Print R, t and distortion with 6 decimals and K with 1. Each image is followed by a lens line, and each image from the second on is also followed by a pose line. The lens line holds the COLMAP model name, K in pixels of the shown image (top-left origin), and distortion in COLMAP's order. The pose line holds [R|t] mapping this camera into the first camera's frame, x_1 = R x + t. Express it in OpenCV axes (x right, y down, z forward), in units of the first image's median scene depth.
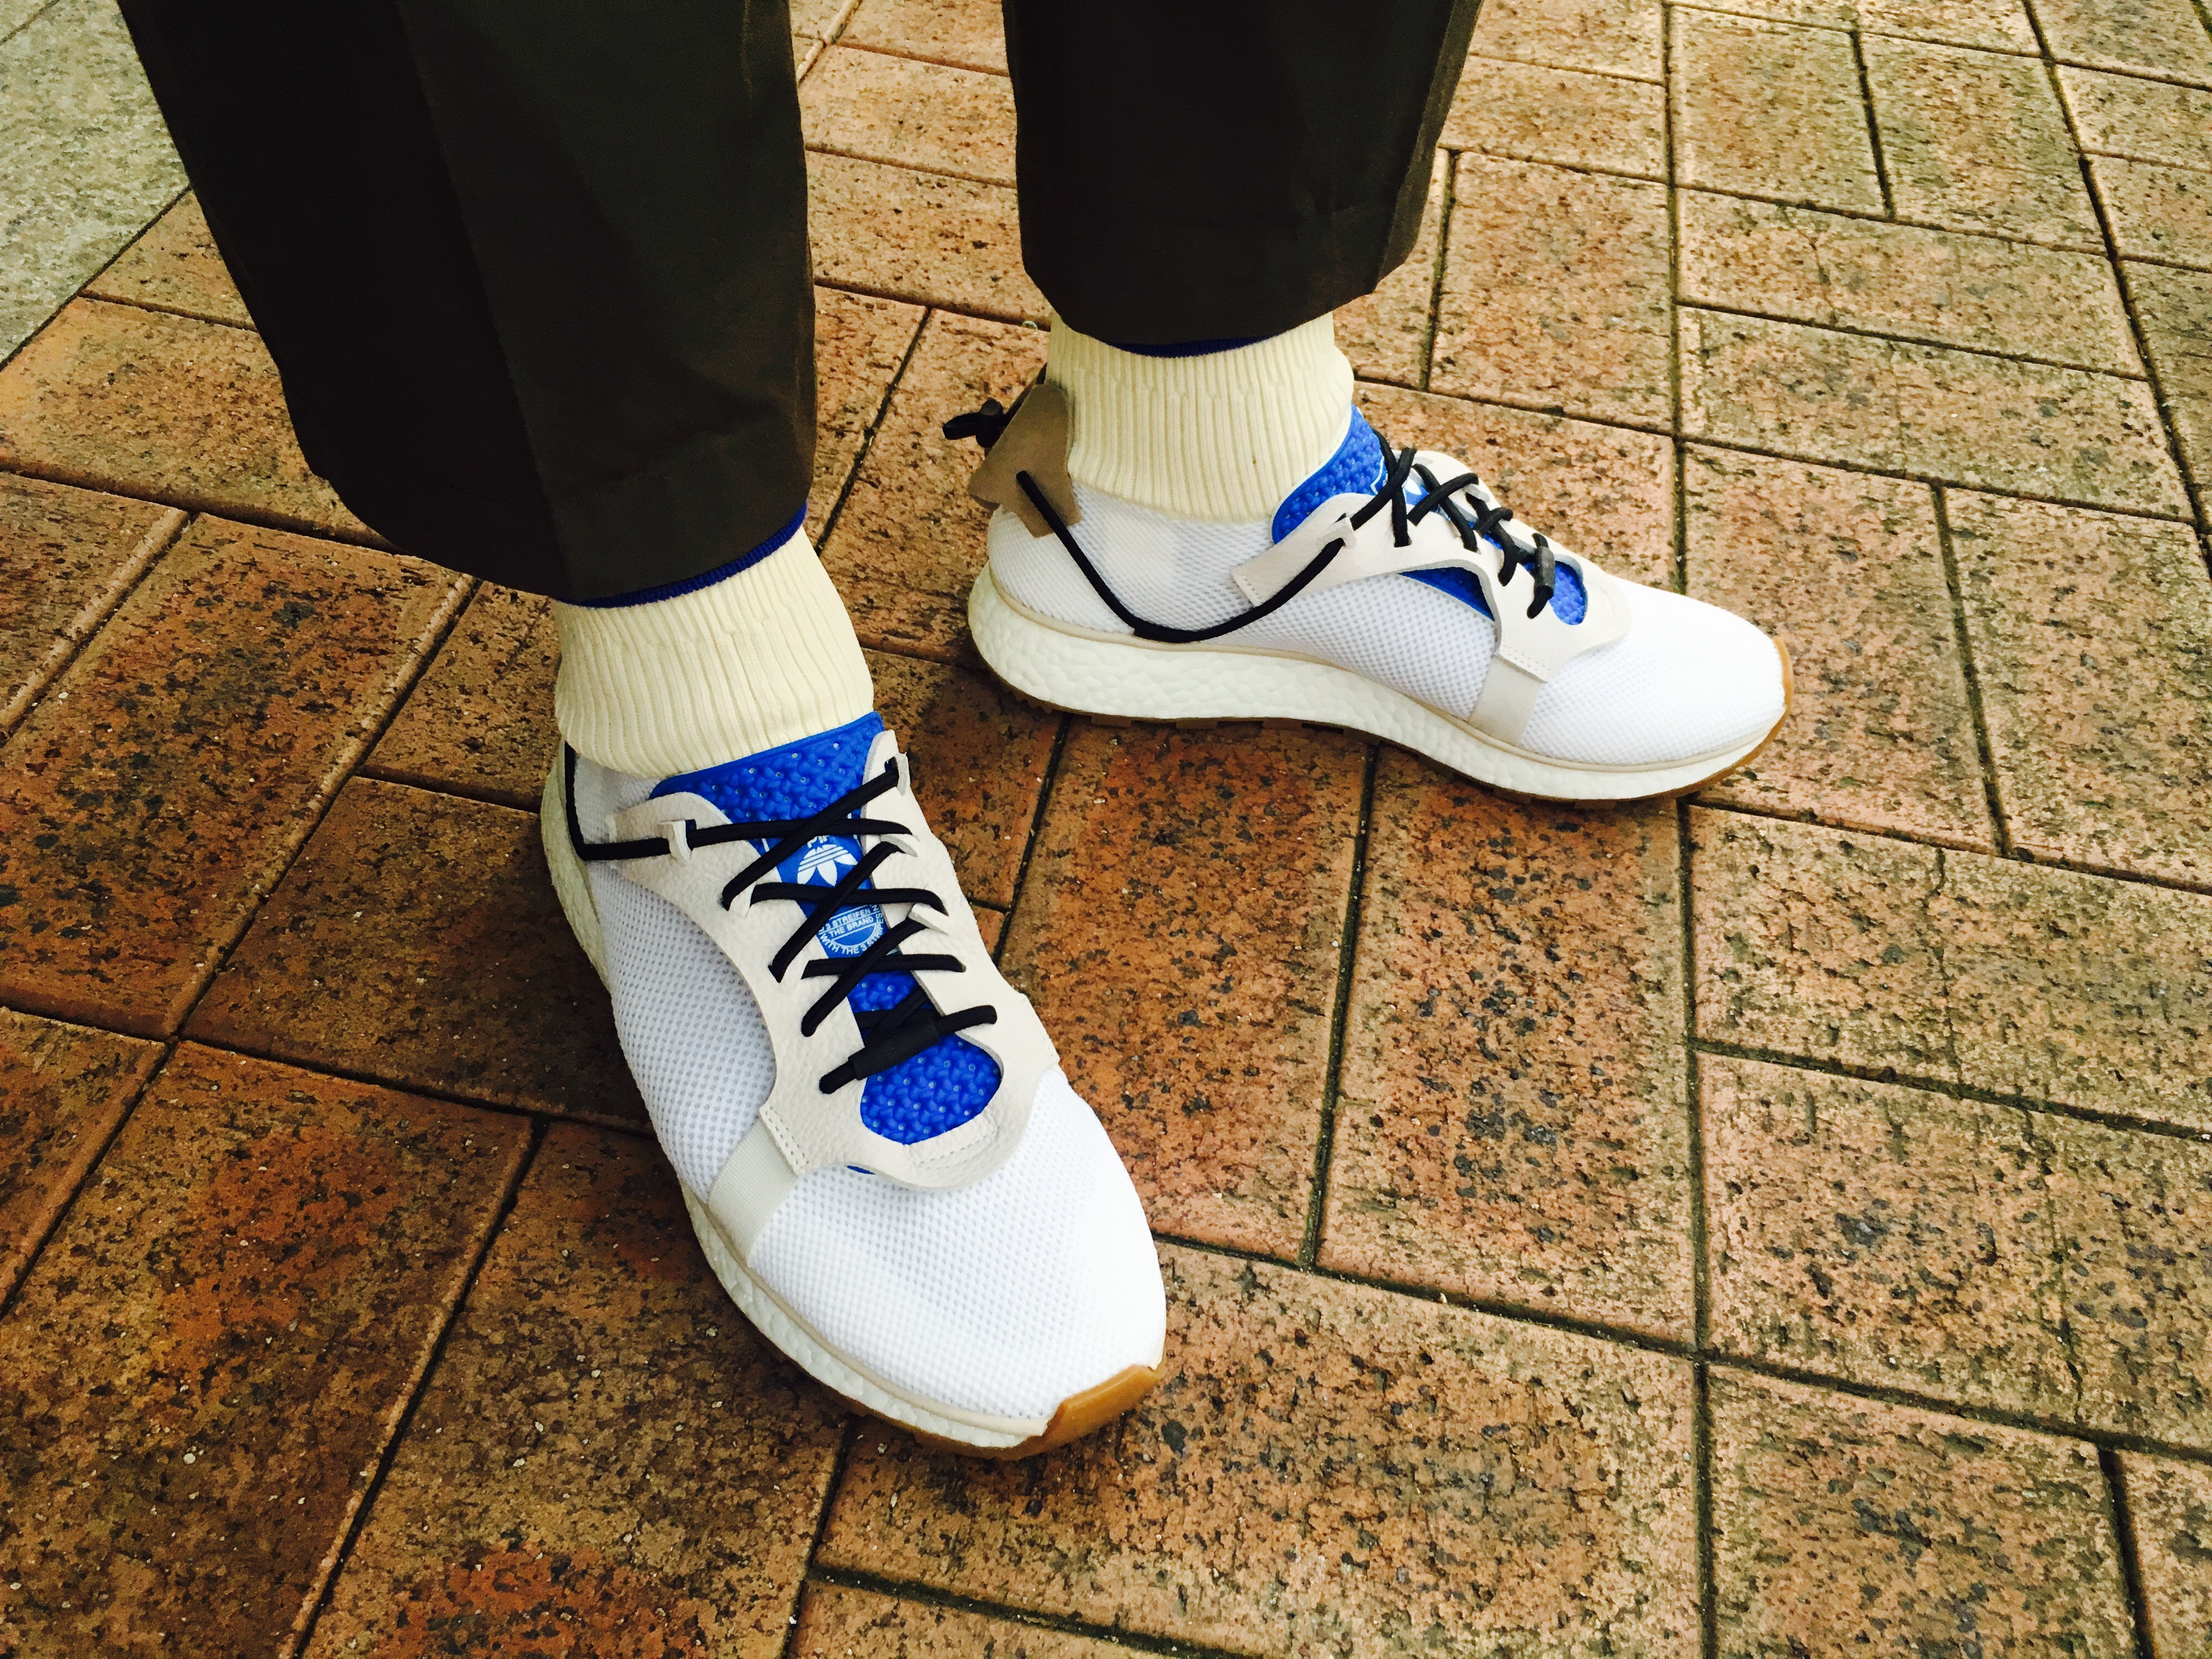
lens RADIAL K [[1884.9, 0, 1107.6], [0, 1884.9, 820.4], [0, 0, 1]] dist [0.092748, -0.139594]
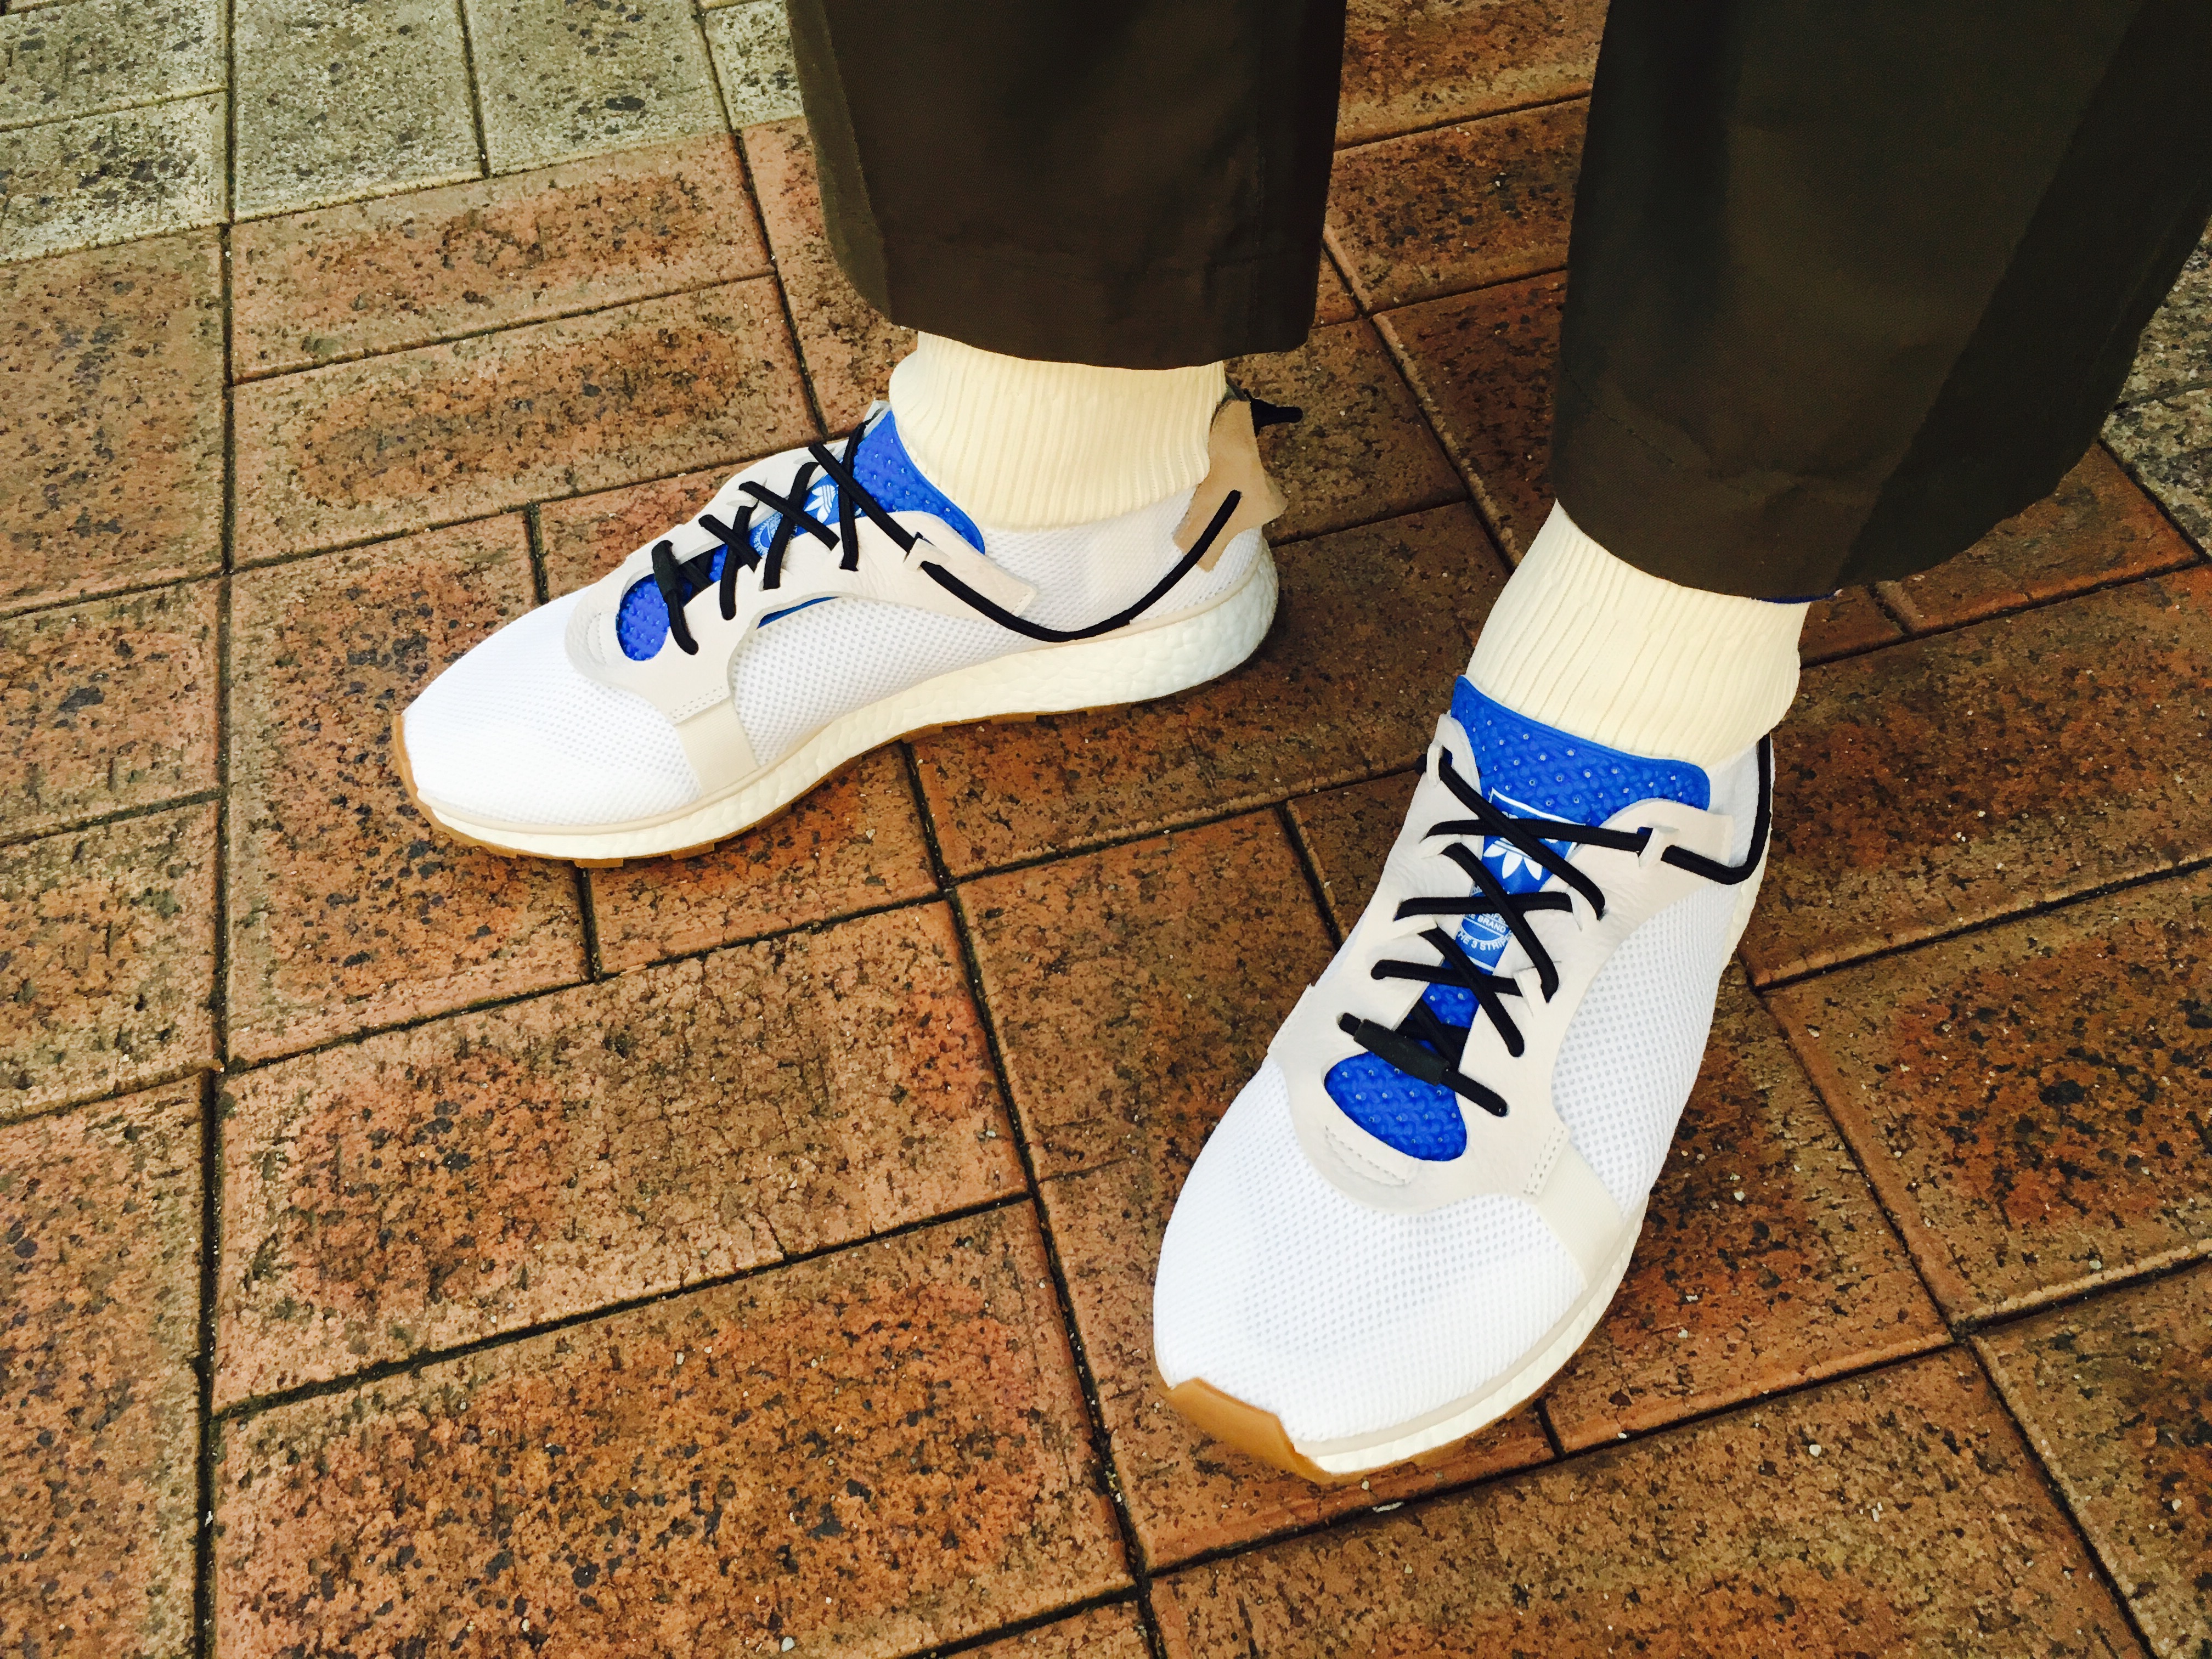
lens RADIAL K [[1884.9, 0, 1107.6], [0, 1884.9, 820.4], [0, 0, 1]] dist [0.092748, -0.139594]
pose [[-0.896947, 0.319186, -0.305951, 0.199010], [-0.347264, -0.080267, 0.934326, -1.046180], [0.273666, 0.944287, 0.182837, 0.965031]]
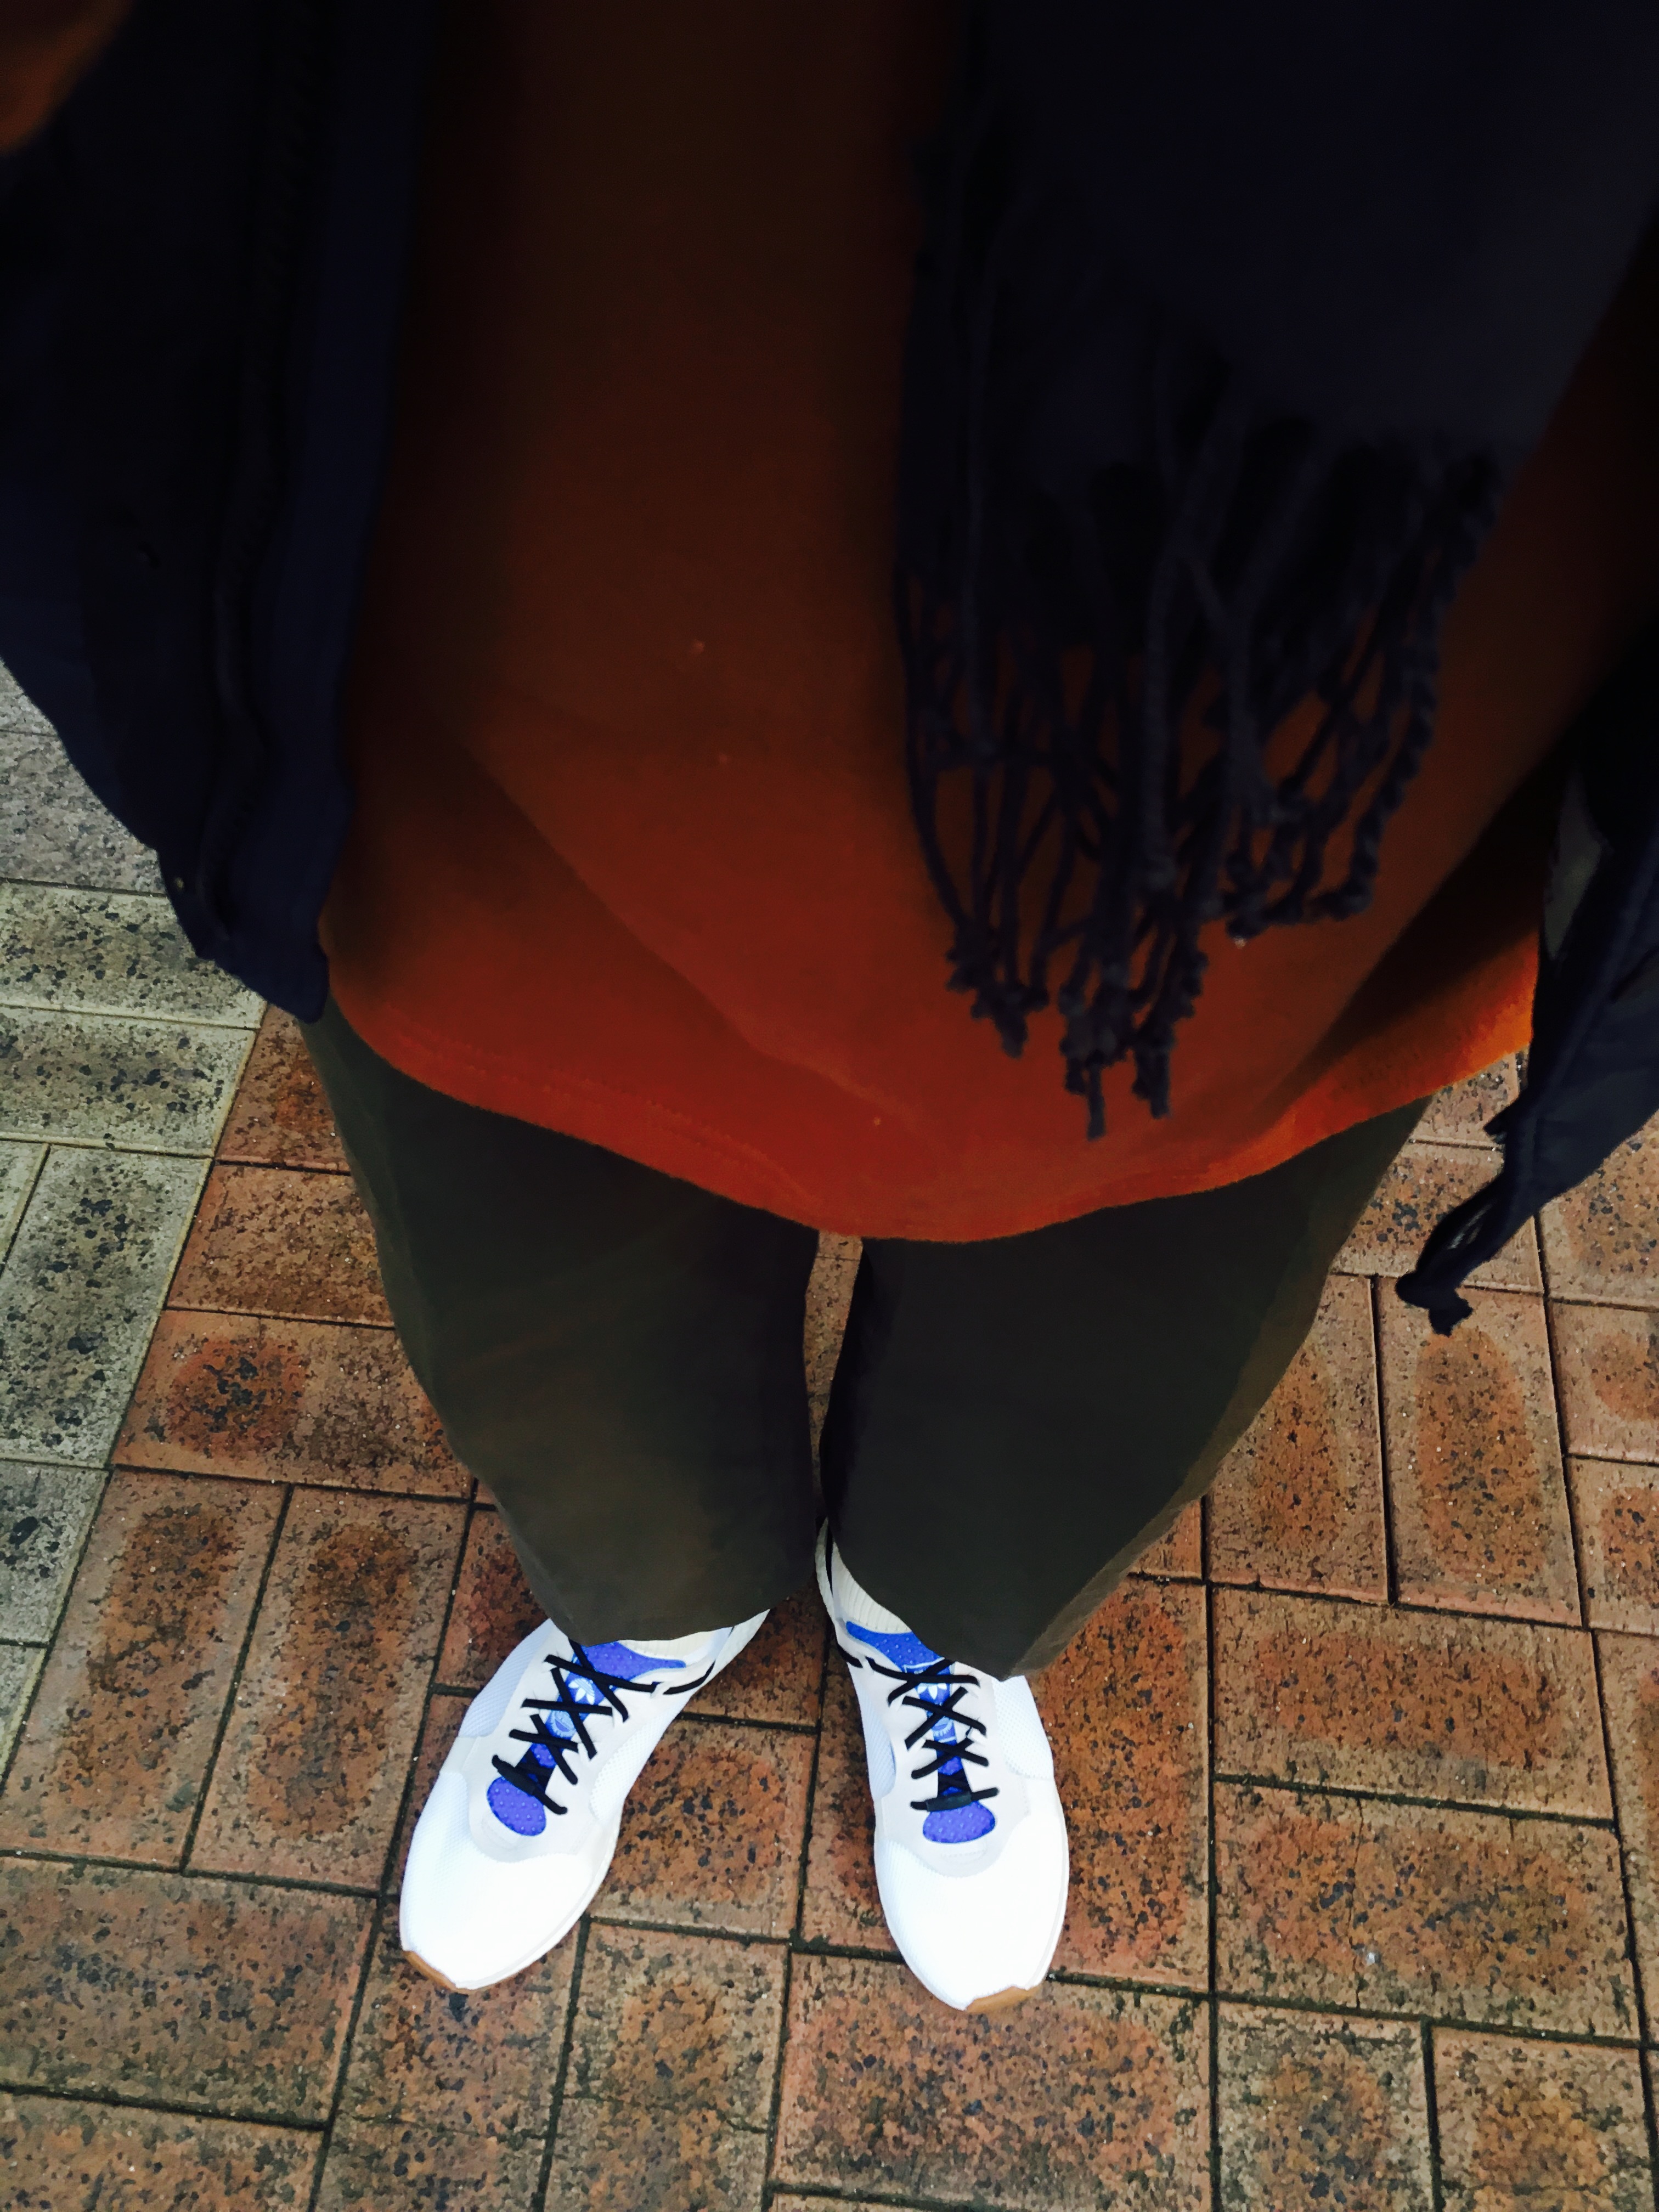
lens RADIAL K [[1884.9, 0, 830.0], [0, 1884.9, 1112.8], [0, 0, 1]] dist [0.092748, -0.139594]
pose [[0.081312, 0.766920, -0.636571, 0.856923], [-0.742532, 0.472658, 0.474595, -1.184381], [0.664857, 0.434084, 0.607895, -0.185819]]
